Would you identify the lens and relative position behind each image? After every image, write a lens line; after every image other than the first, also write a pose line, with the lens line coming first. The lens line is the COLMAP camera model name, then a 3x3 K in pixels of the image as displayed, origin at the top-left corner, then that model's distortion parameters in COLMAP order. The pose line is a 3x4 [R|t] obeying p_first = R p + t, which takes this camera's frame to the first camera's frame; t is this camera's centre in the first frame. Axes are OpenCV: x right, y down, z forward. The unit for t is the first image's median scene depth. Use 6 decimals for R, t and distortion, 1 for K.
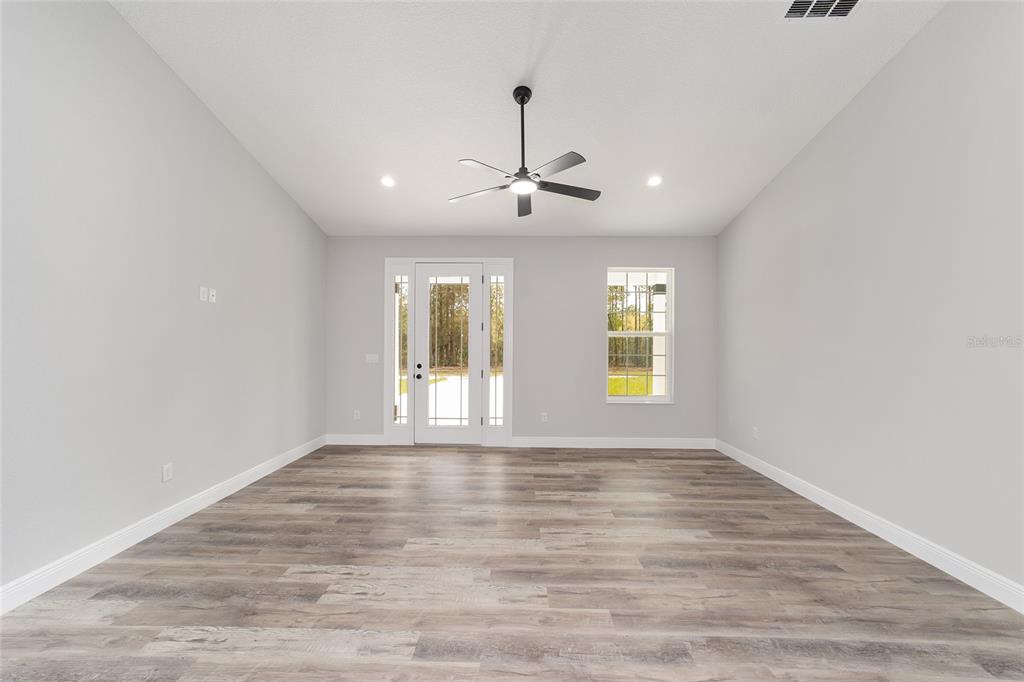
lens RADIAL K [[393.2, 0, 511.0], [0, 393.2, 343.7], [0, 0, 1]] dist [-0.011340, 0.005452]
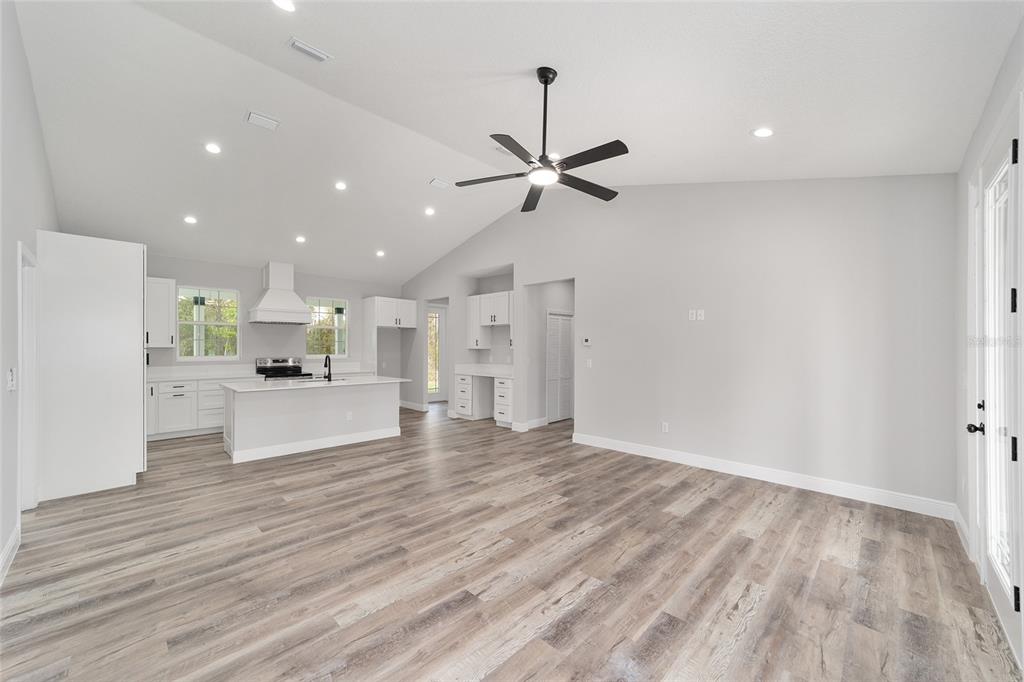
lens RADIAL K [[393.2, 0, 507.7], [0, 393.2, 343.6], [0, 0, 1]] dist [-0.011340, 0.005452]
pose [[-0.688352, -0.015001, -0.725222, 0.722742], [-0.009049, 0.999886, -0.012093, -0.000652], [0.725321, -0.001762, -0.688409, 1.515708]]
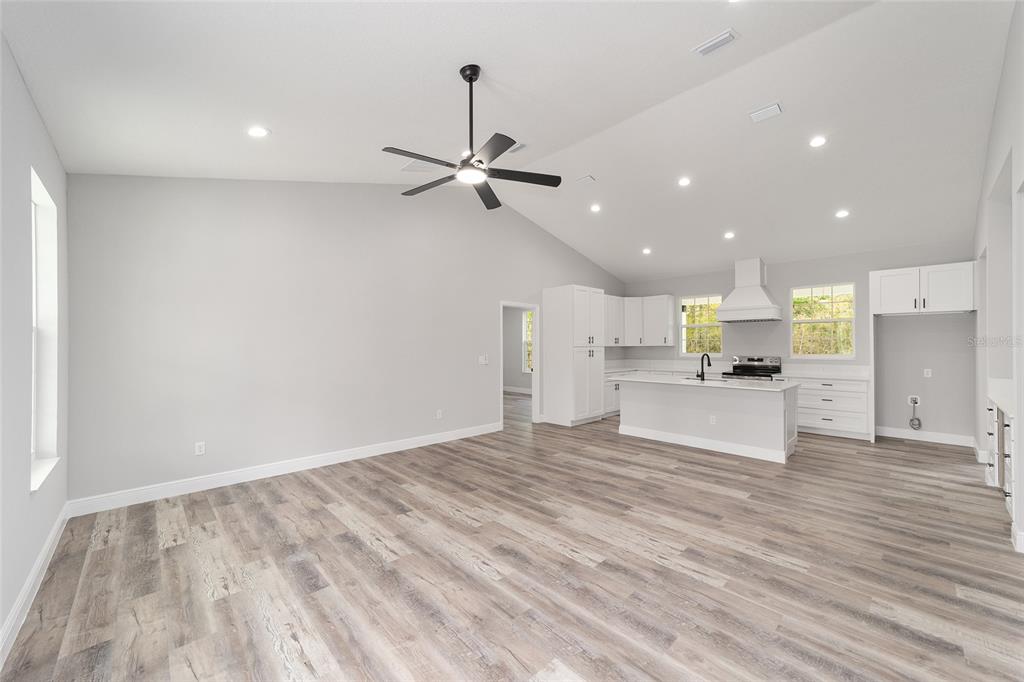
lens RADIAL K [[393.2, 0, 508.8], [0, 393.2, 342.0], [0, 0, 1]] dist [-0.011340, 0.005452]
pose [[-0.696462, 0.005173, 0.717575, -0.663871], [0.002389, 0.999985, -0.004889, -0.006783], [-0.717589, -0.001691, -0.696464, 1.518771]]
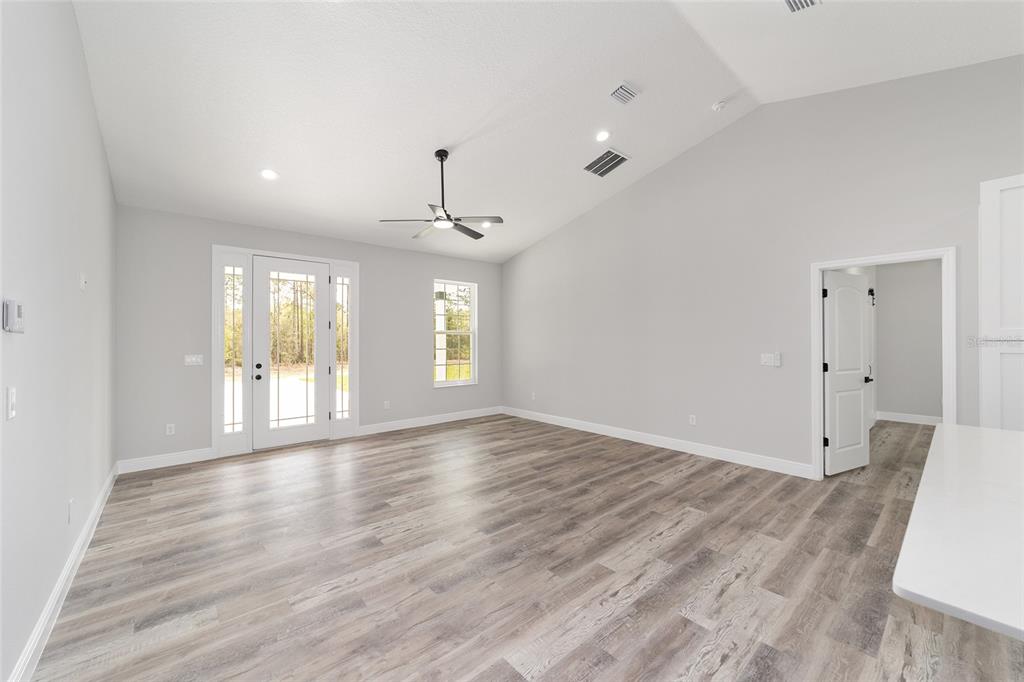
lens RADIAL K [[393.2, 0, 509.5], [0, 393.2, 342.3], [0, 0, 1]] dist [-0.011340, 0.005452]
pose [[0.742583, -0.011778, 0.669650, -0.680144], [0.009327, 0.999930, 0.007244, -0.001539], [-0.669689, 0.000867, 0.742641, -0.145067]]
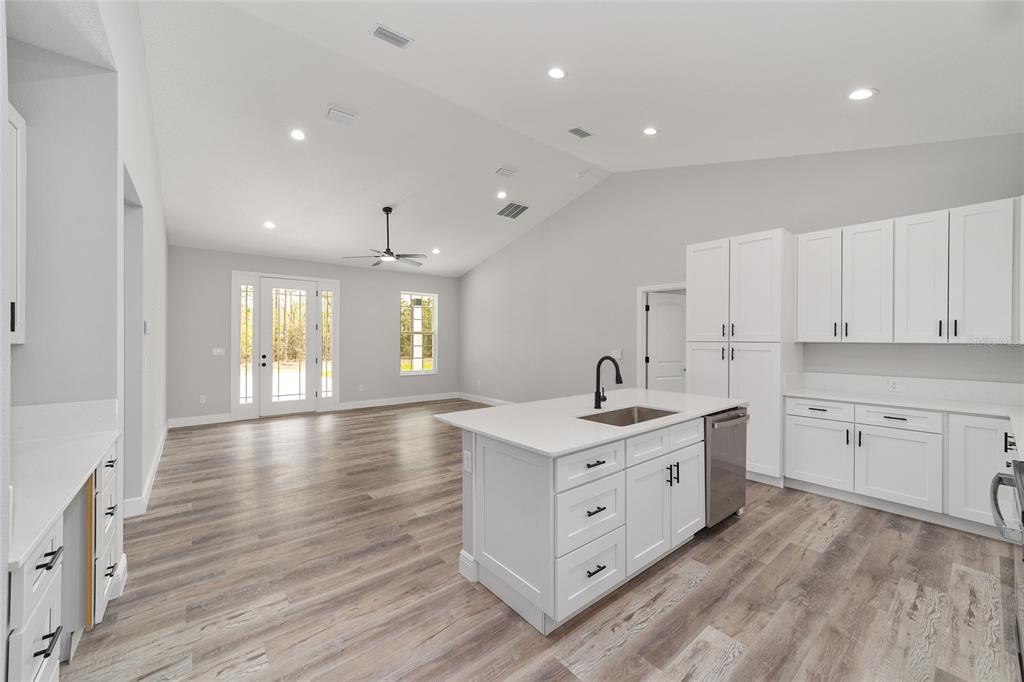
lens RADIAL K [[393.2, 0, 511.3], [0, 393.2, 343.5], [0, 0, 1]] dist [-0.011340, 0.005452]
pose [[0.763790, -0.009524, 0.645395, -0.732351], [0.002326, 0.999925, 0.012003, -0.000520], [-0.645461, -0.007667, 0.763755, -0.847950]]
